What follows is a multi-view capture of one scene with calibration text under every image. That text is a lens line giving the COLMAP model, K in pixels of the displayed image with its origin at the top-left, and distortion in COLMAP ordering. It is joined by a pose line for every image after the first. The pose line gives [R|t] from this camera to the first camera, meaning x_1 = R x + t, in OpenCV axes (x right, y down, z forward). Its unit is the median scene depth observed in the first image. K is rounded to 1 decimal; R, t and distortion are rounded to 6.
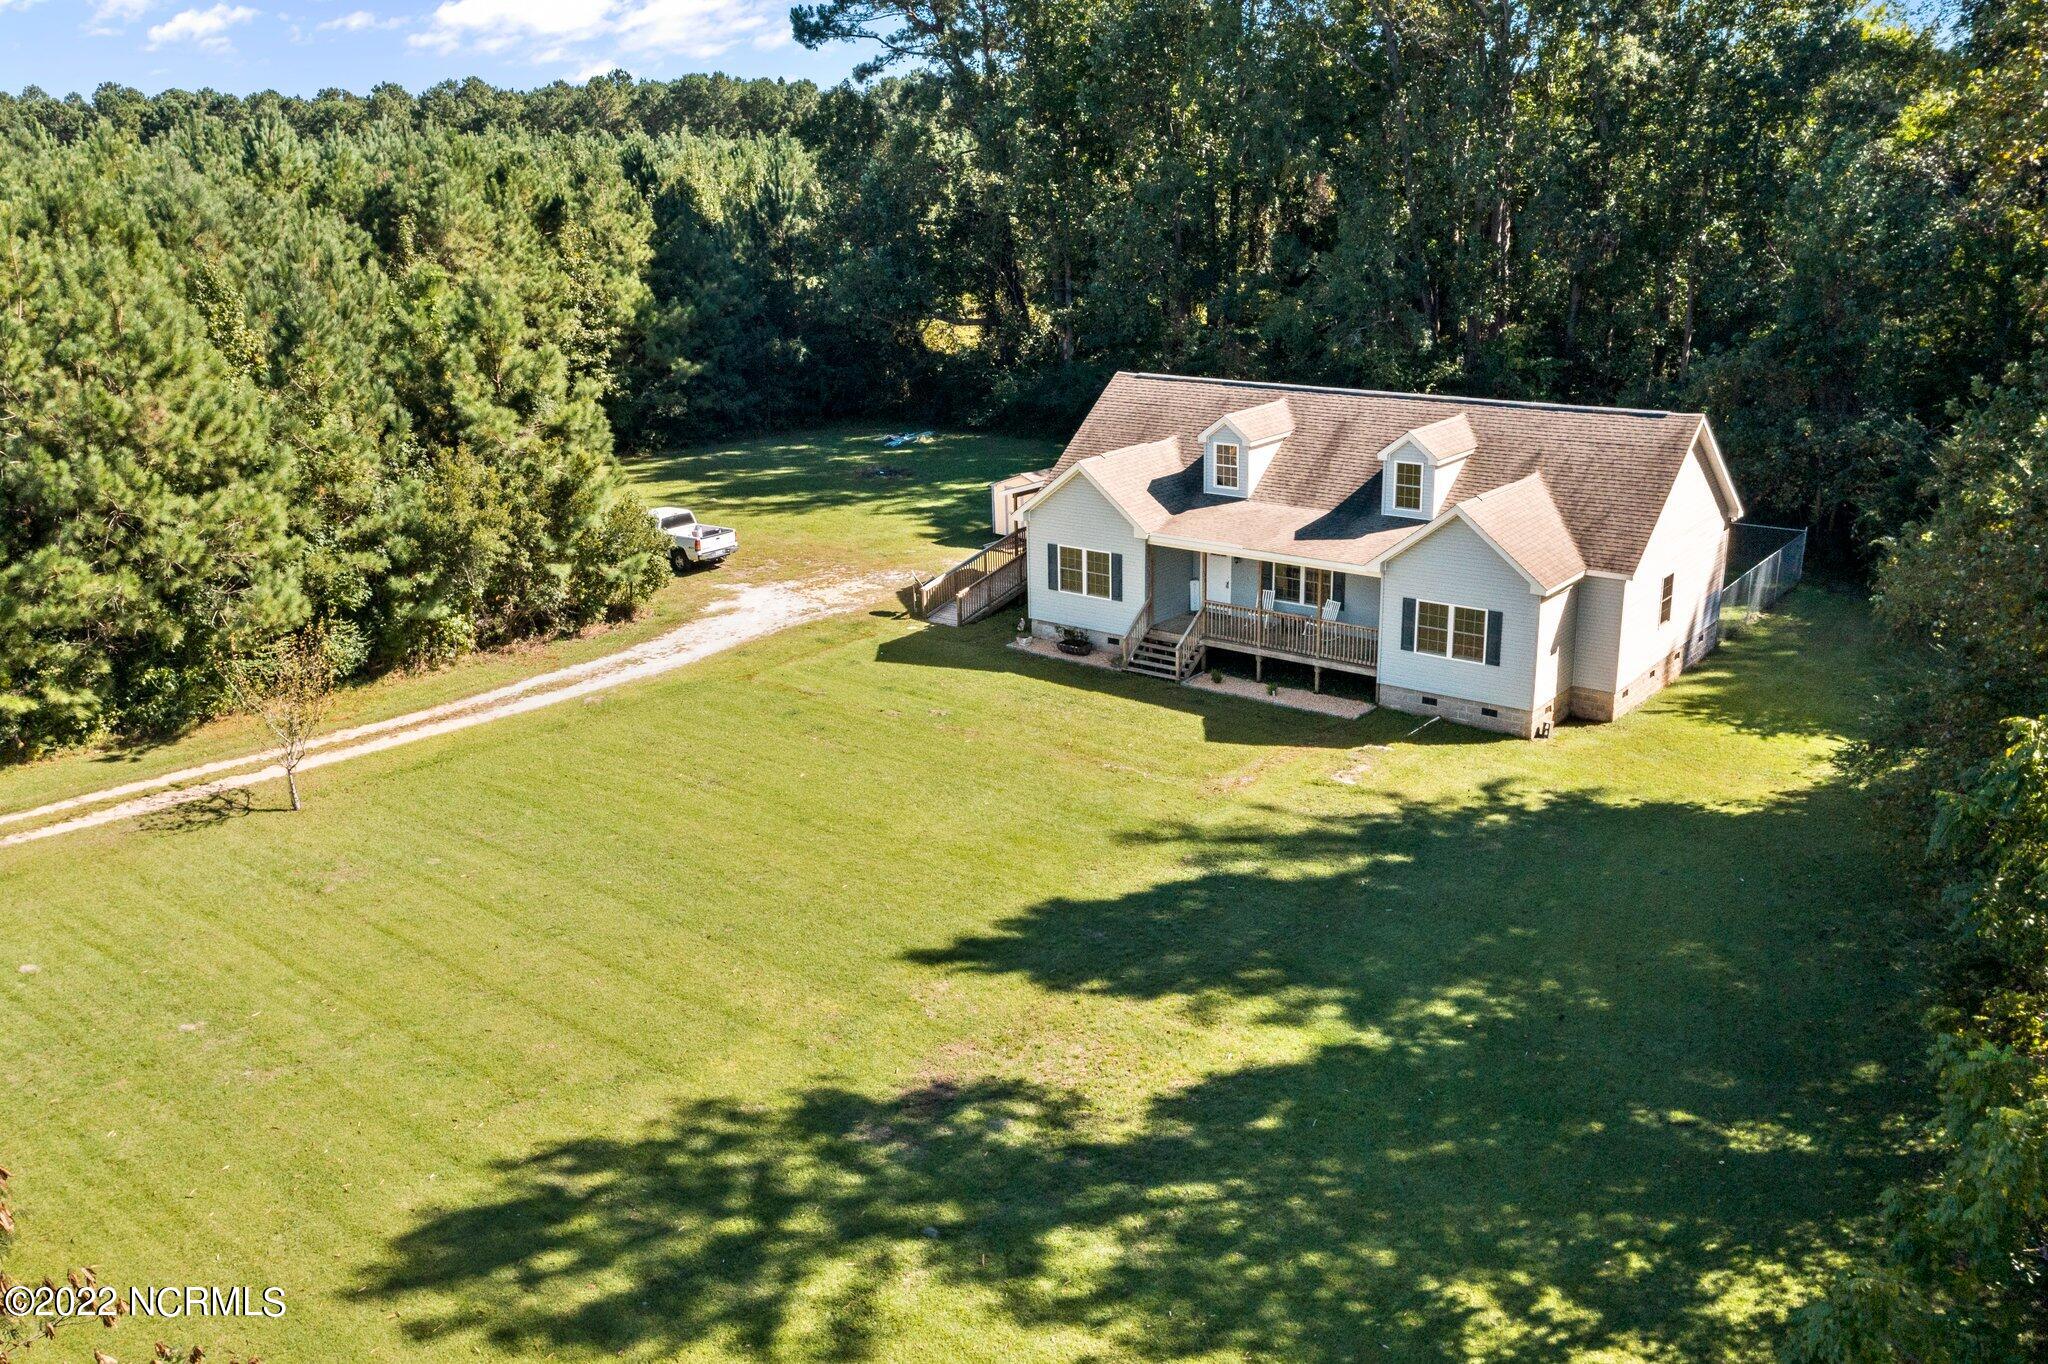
lens RADIAL K [[1719.1, 0, 1038.2], [0, 1719.1, 683.3], [0, 0, 1]] dist [-0.056918, -0.000528]
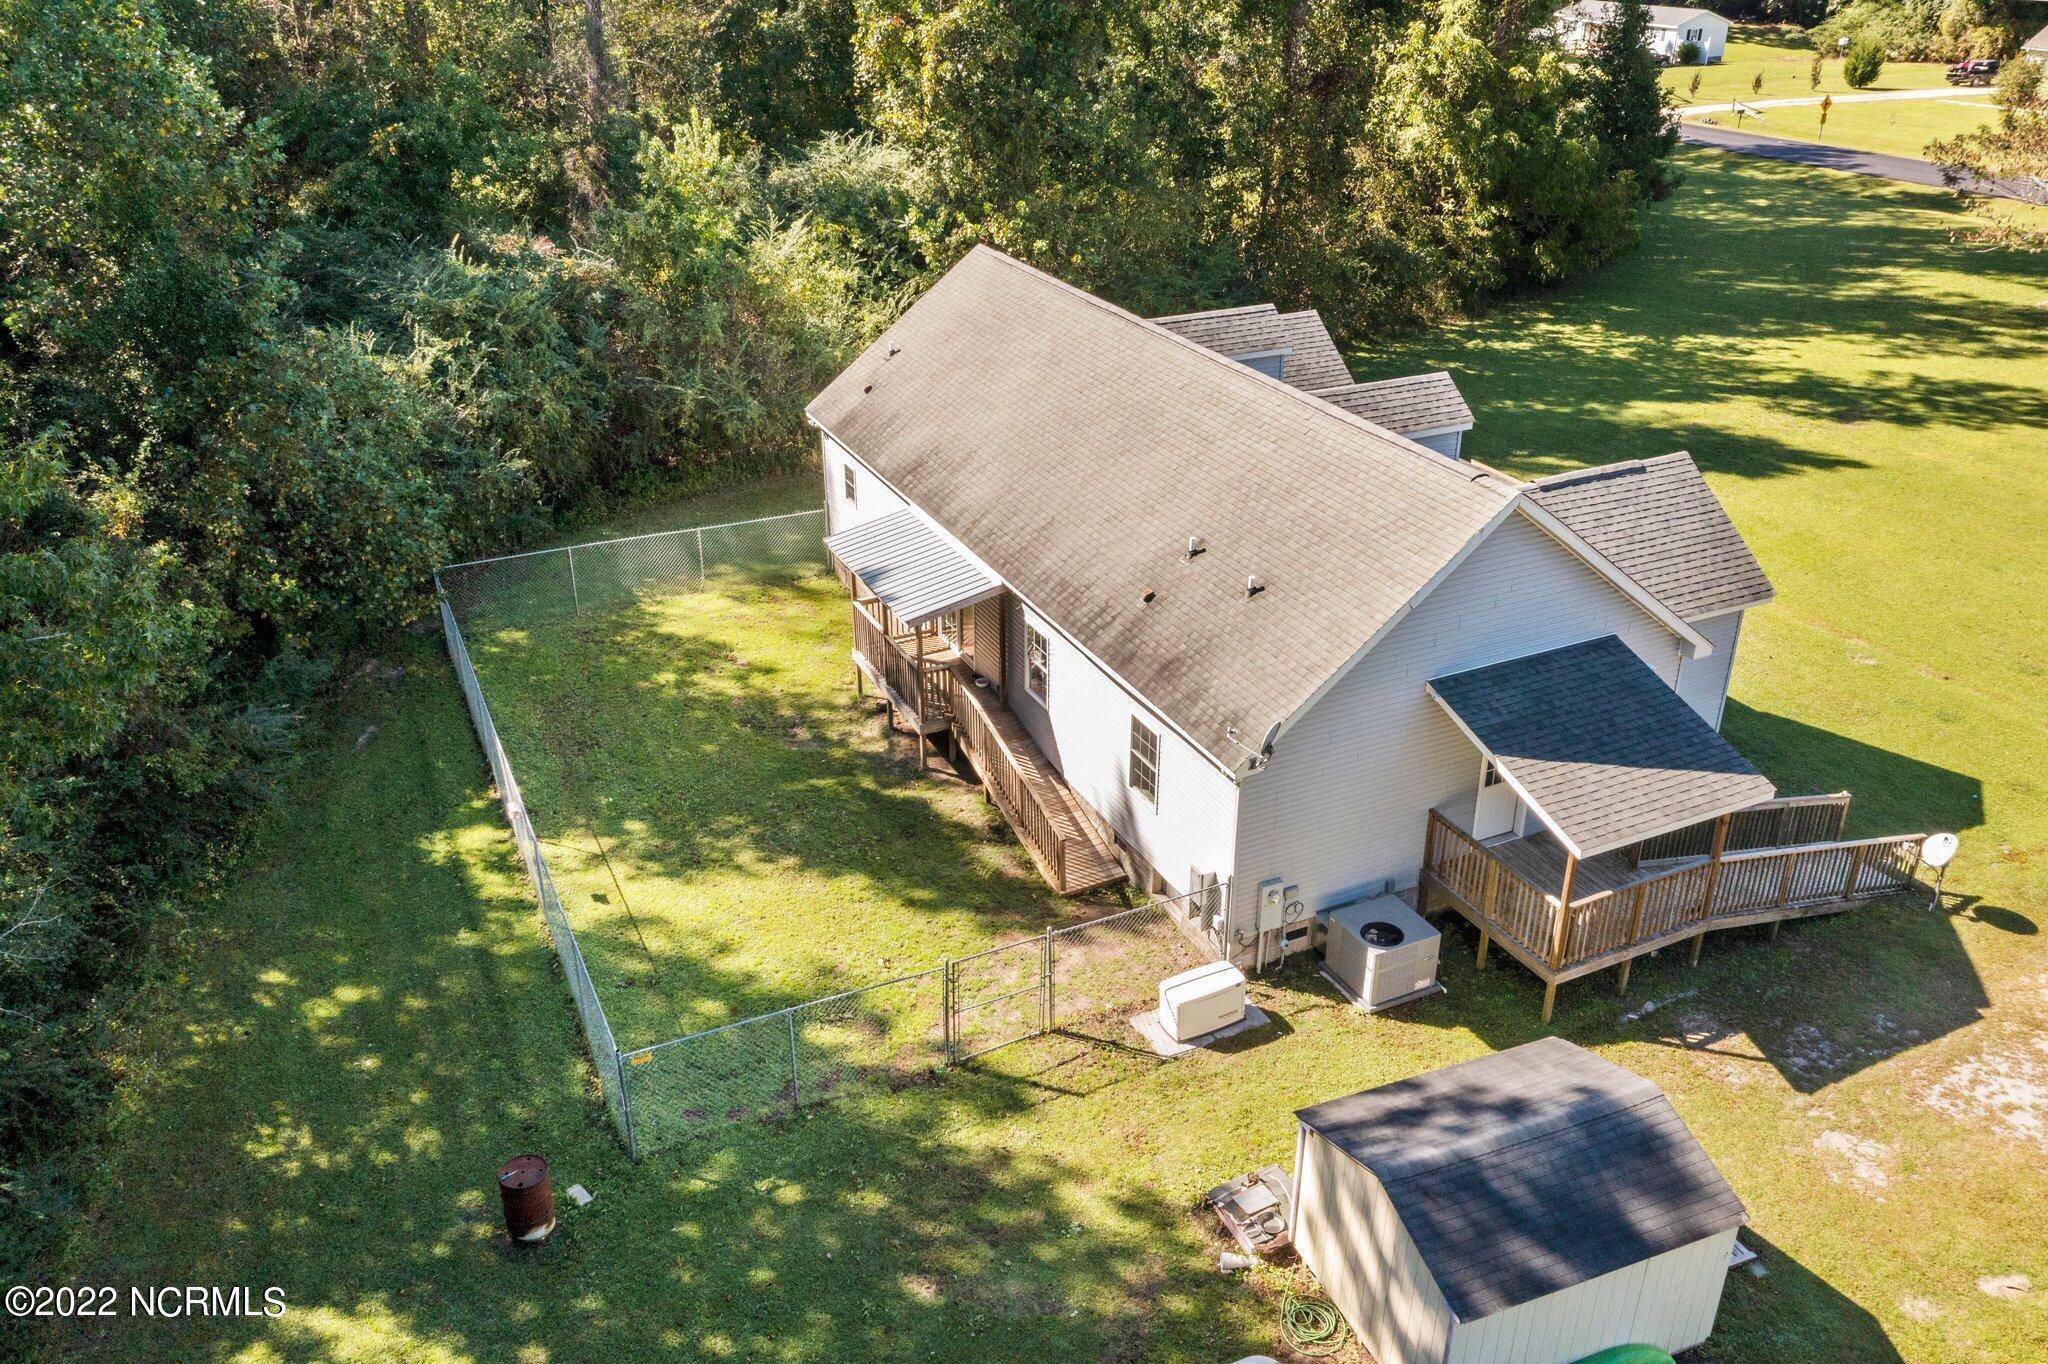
lens RADIAL K [[1652.3, 0, 1024.2], [0, 1652.3, 679.7], [0, 0, 1]] dist [0.066599, -0.007844]
pose [[-0.899410, -0.175876, 0.400161, -0.022159], [0.145474, 0.742849, 0.653462, -0.555257], [-0.412188, 0.645943, -0.642541, 1.689351]]
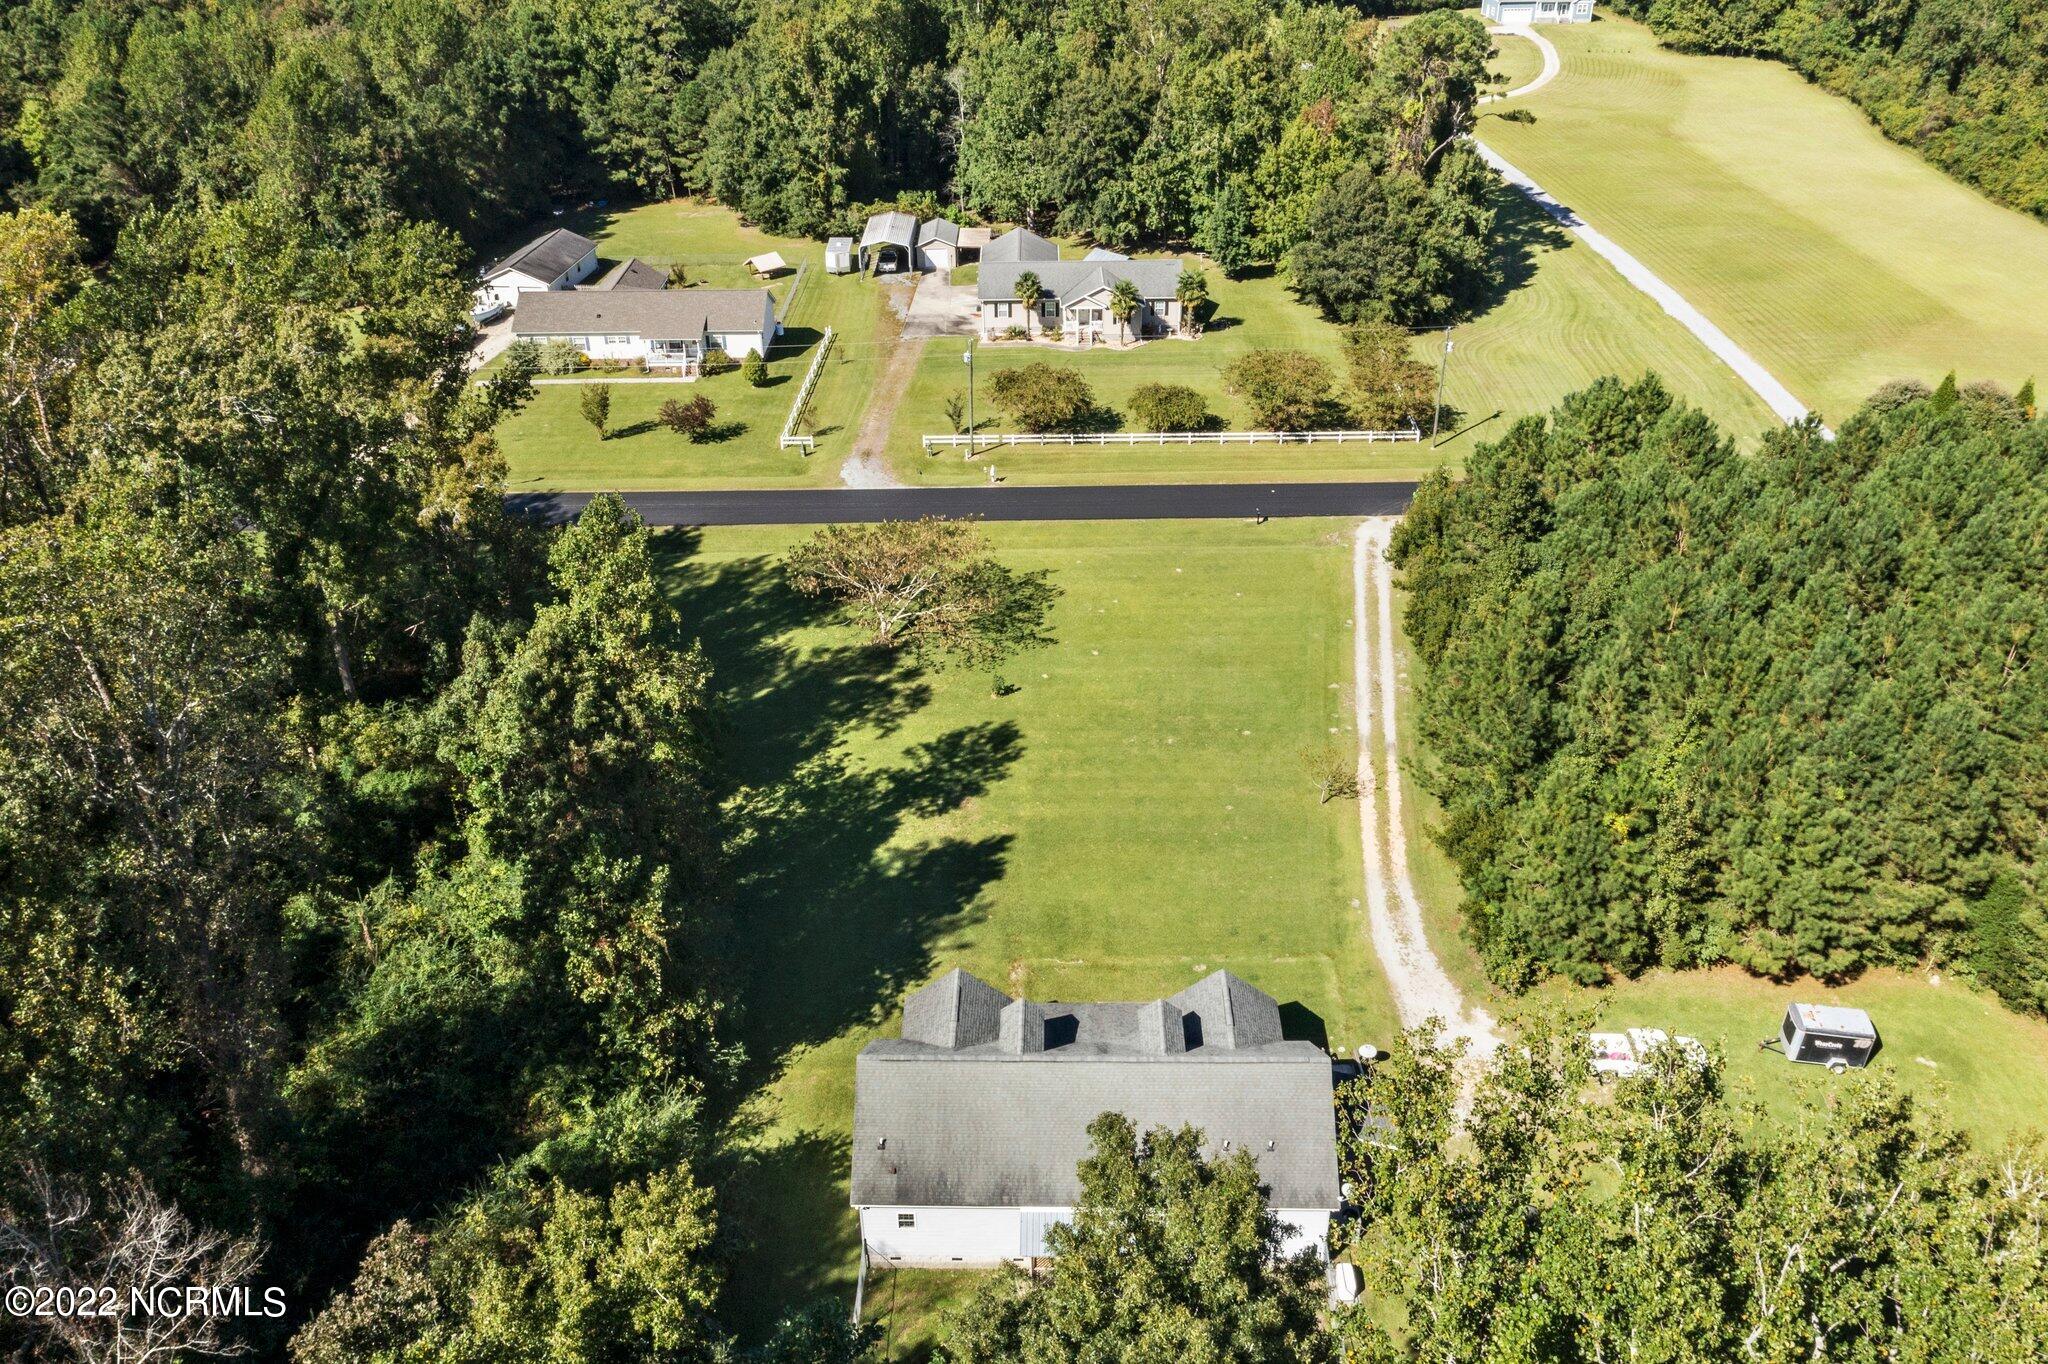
lens RADIAL K [[1649.7, 0, 1029.0], [0, 1649.7, 682.3], [0, 0, 1]] dist [0.016004, 0.006214]
pose [[-0.800794, 0.344682, -0.489820, 0.853299], [-0.129453, 0.698875, 0.703431, -1.430678], [0.584783, 0.626712, -0.515035, 1.629845]]
